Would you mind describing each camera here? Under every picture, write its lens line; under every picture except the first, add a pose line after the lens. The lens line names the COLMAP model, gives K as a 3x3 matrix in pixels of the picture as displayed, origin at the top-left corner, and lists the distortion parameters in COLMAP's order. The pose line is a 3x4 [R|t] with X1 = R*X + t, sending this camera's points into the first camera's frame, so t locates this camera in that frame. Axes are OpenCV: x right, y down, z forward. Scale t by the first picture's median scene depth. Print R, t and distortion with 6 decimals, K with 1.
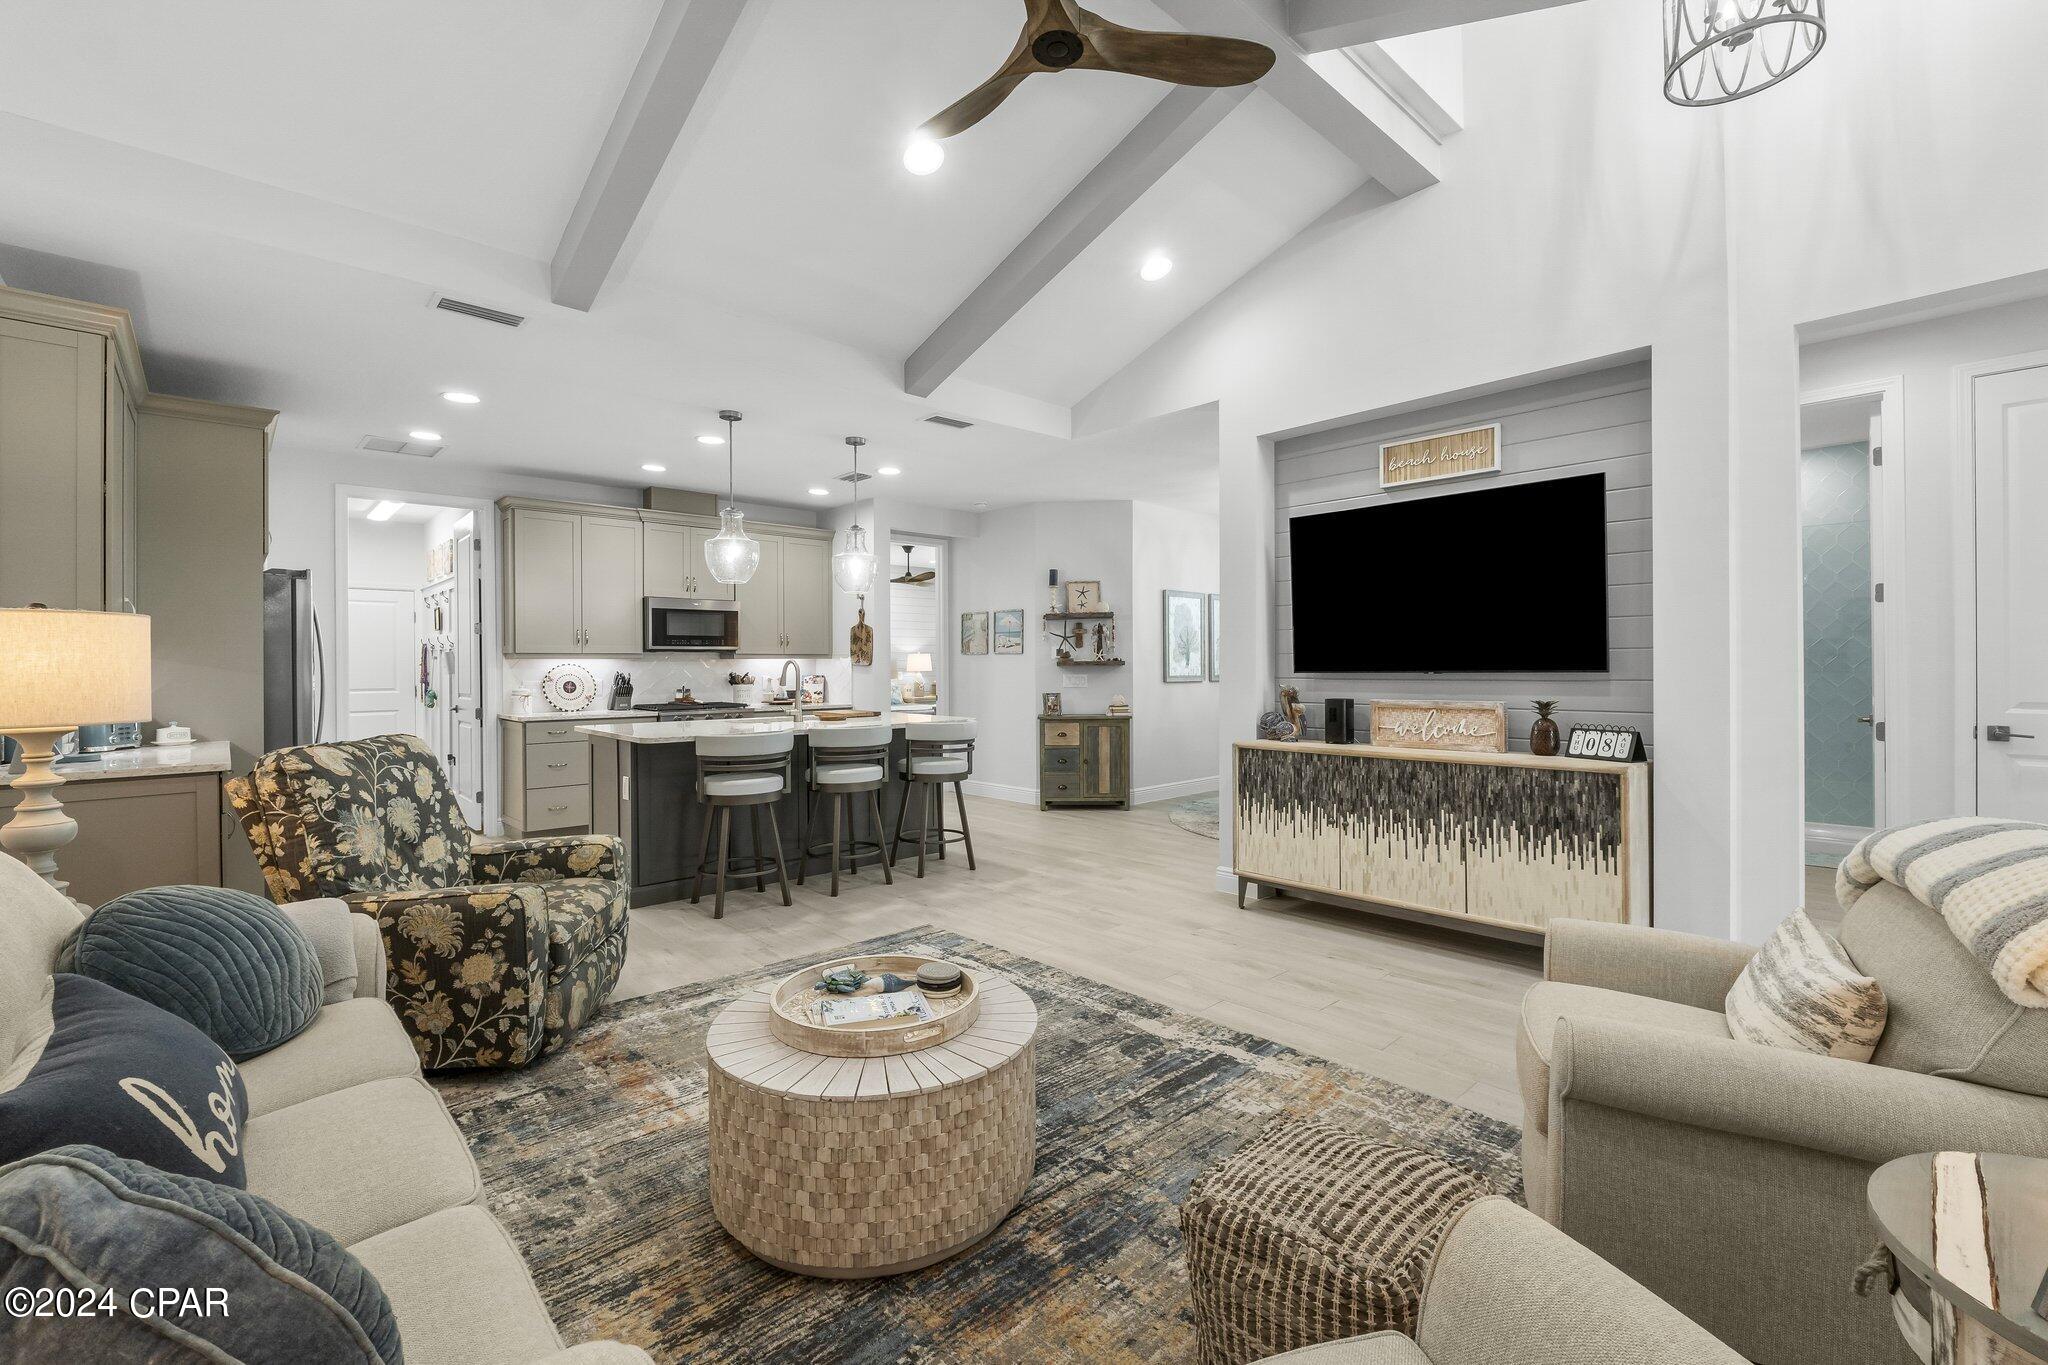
lens RADIAL K [[873.5, 0, 1029.1], [0, 873.5, 660.9], [0, 0, 1]] dist [-0.009724, -0.001321]
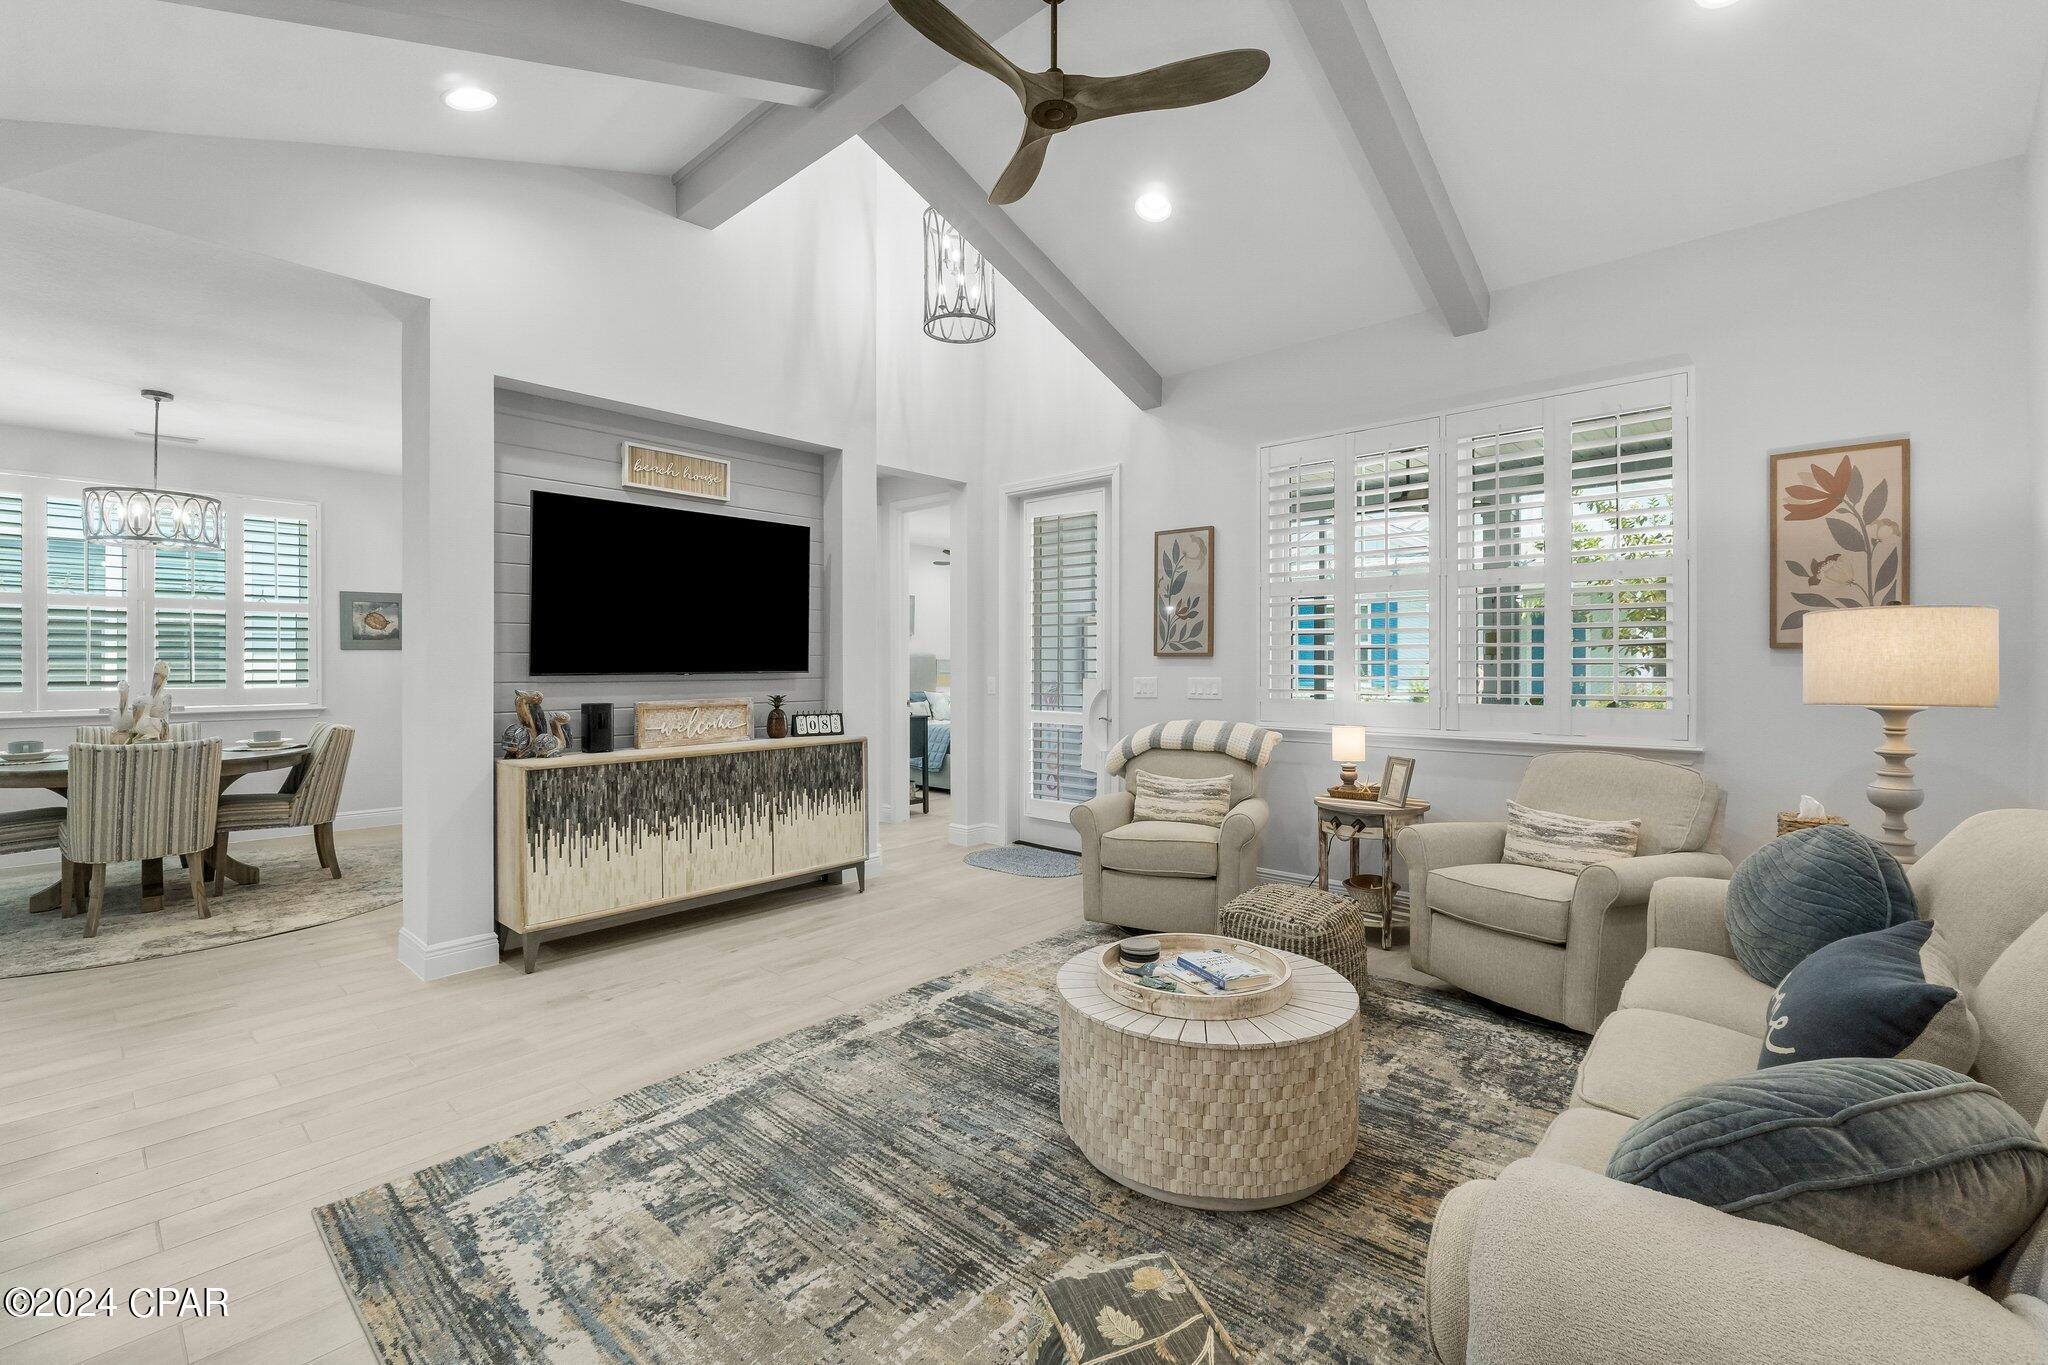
lens RADIAL K [[873.5, 0, 1031.8], [0, 873.5, 661.8], [0, 0, 1]] dist [-0.009724, -0.001321]
pose [[-0.097959, 0.010756, 0.995132, -0.691099], [-0.003039, 0.999934, -0.011108, 0.010134], [-0.995186, -0.004112, -0.097919, 0.732266]]
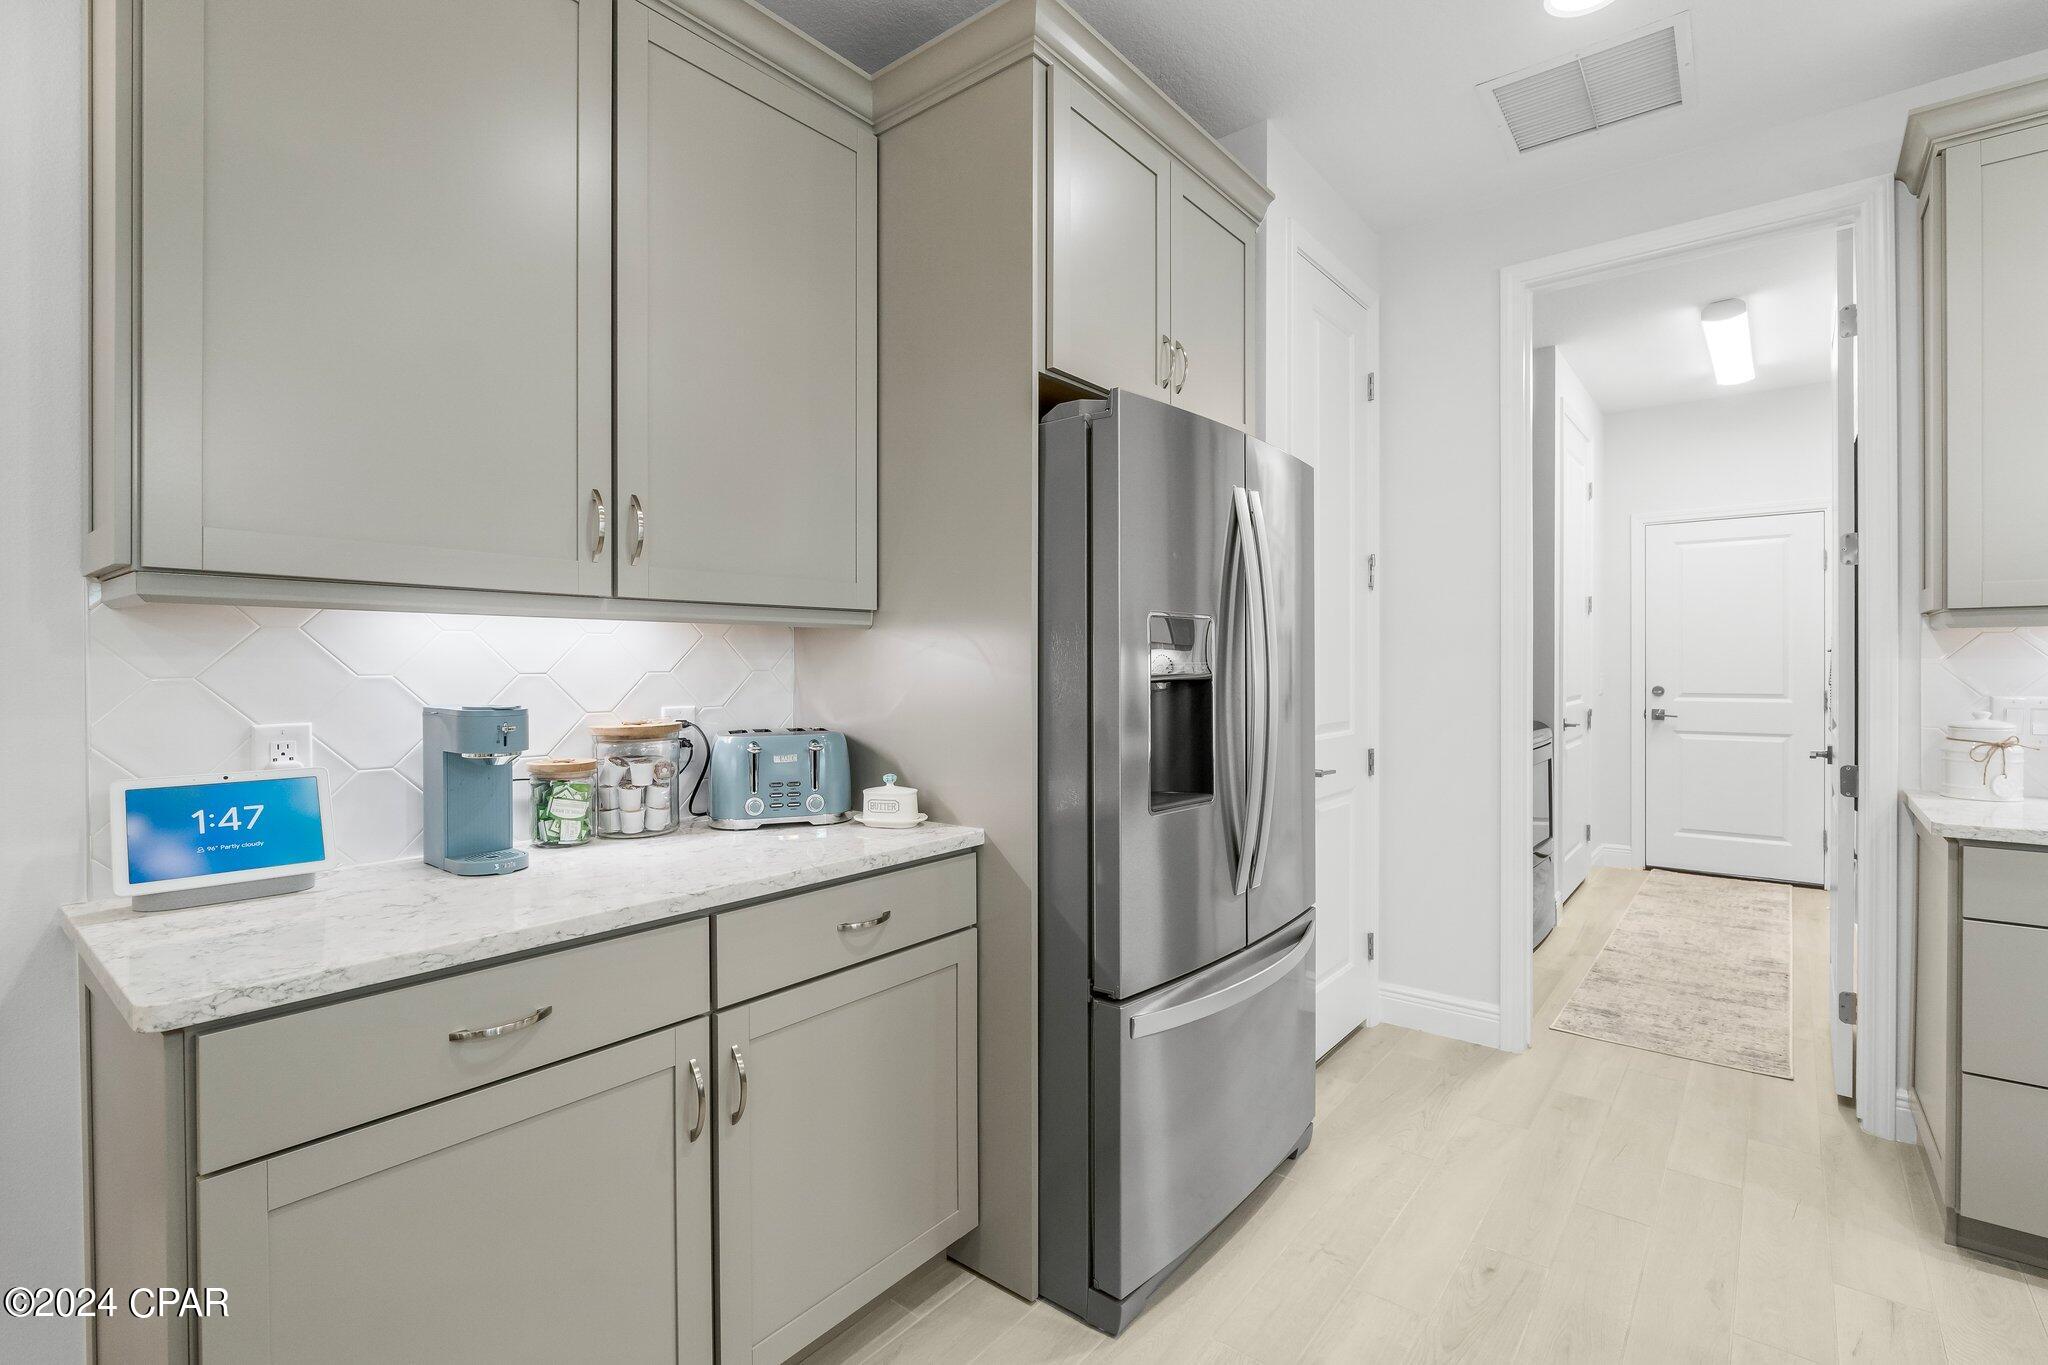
lens RADIAL K [[938.4, 0, 1030.1], [0, 938.4, 677.3], [0, 0, 1]] dist [0.001123, -0.000045]
pose [[0.140810, 0.015178, -0.989920, -0.501455], [0.010060, 0.999809, 0.016761, 0.012226], [0.989985, -0.012319, 0.140631, 1.041120]]
